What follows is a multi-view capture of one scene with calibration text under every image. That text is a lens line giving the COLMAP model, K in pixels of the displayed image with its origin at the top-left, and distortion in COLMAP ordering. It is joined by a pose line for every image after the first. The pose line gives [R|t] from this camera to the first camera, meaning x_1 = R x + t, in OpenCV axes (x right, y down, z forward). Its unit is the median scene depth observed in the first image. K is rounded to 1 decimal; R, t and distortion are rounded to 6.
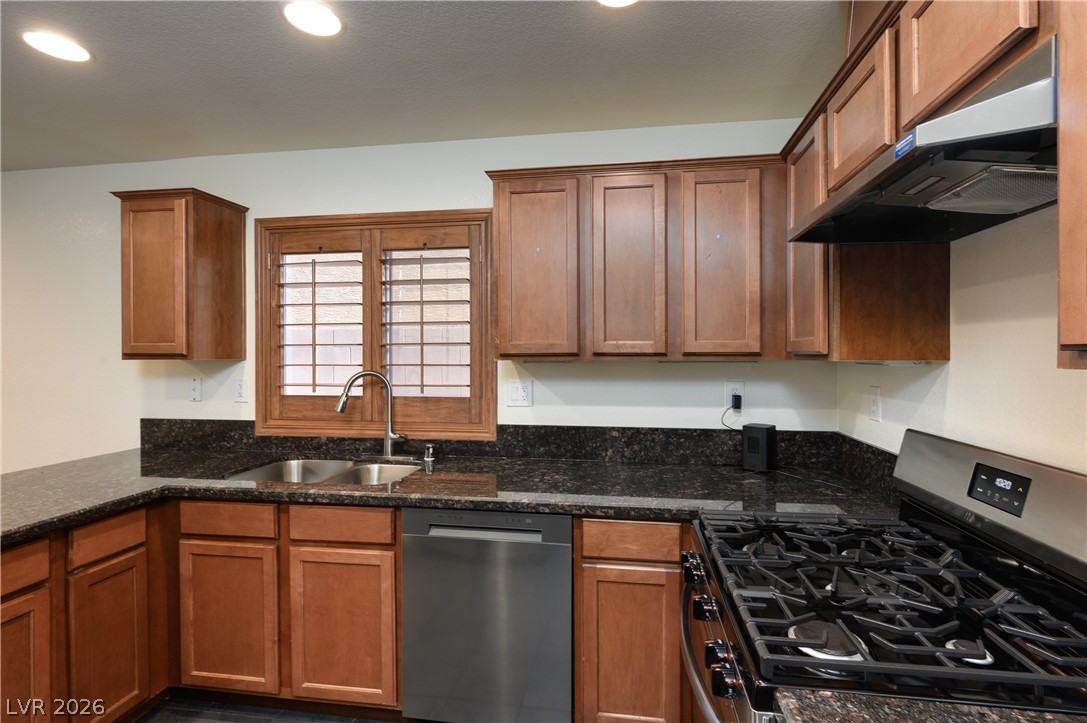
lens RADIAL K [[487.5, 0, 602.5], [0, 487.5, 363.5], [0, 0, 1]] dist [-0.000810, 0.000042]
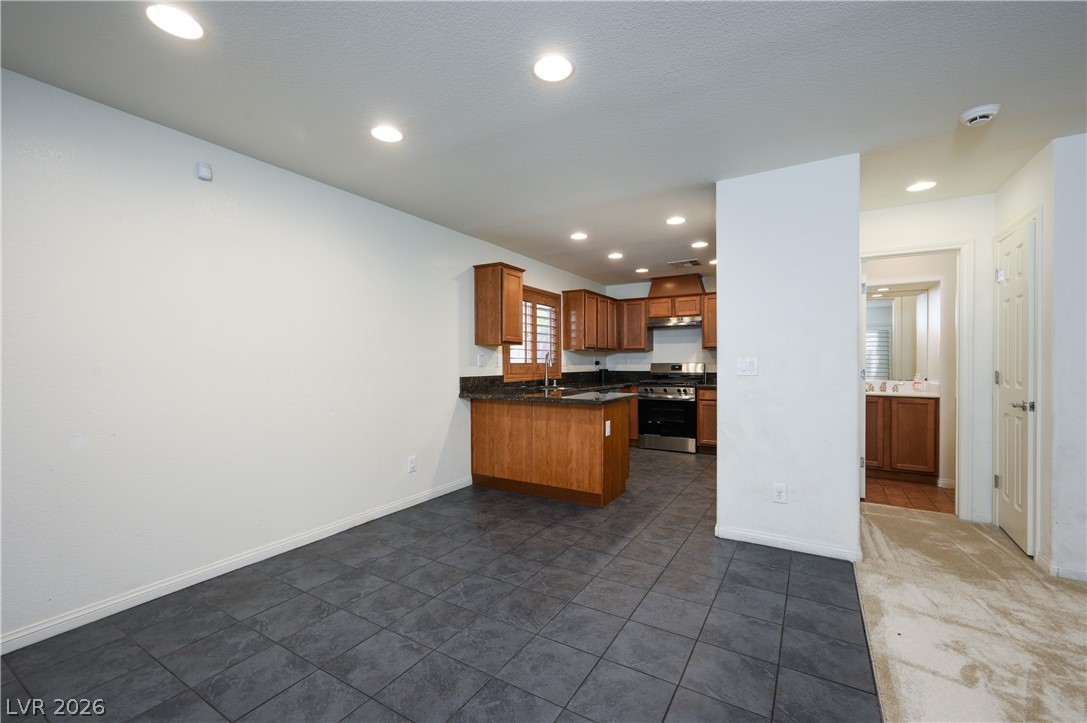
lens RADIAL K [[451.1, 0, 528.1], [0, 451.1, 366.2], [0, 0, 1]] dist [-0.002384, -0.000191]
pose [[0.422041, -0.008121, 0.906540, -2.469833], [0.007170, 0.999959, 0.005620, 0.069164], [-0.906548, 0.004128, 0.422082, 0.082305]]
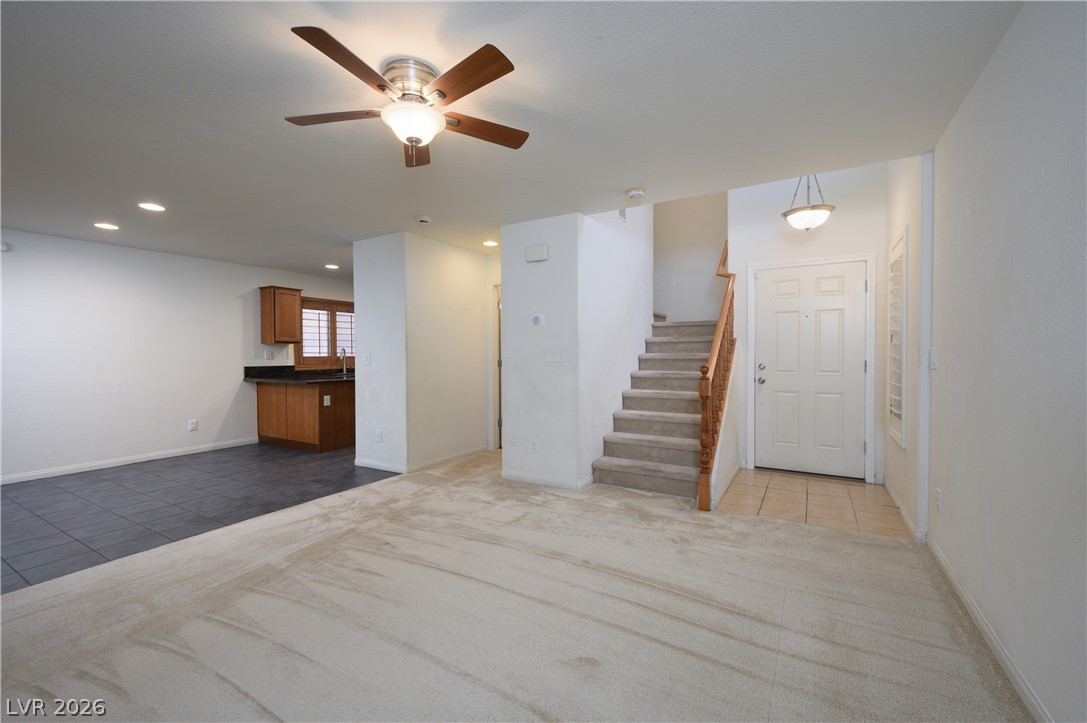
lens RADIAL K [[451.1, 0, 535.8], [0, 451.1, 366.2], [0, 0, 1]] dist [-0.002384, -0.000191]
pose [[0.406306, -0.026896, 0.913341, -2.611268], [0.011414, 0.999638, 0.024360, 0.074310], [-0.913666, 0.000527, 0.406466, -1.418207]]
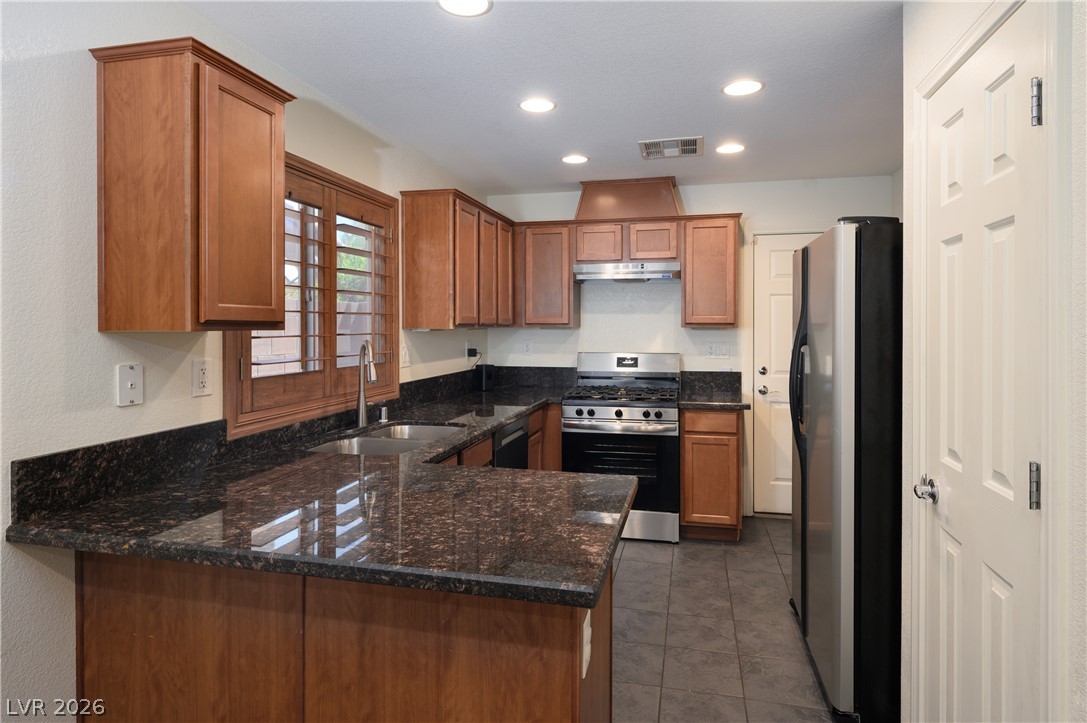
lens RADIAL K [[609.6, 0, 532.1], [0, 609.6, 329.1], [0, 0, 1]] dist [0.001496, -0.000655]
pose [[0.126209, -0.009618, 0.991957, -1.534799], [0.004364, 0.999949, 0.009141, -0.016973], [-0.991994, 0.003176, 0.126245, 0.467105]]
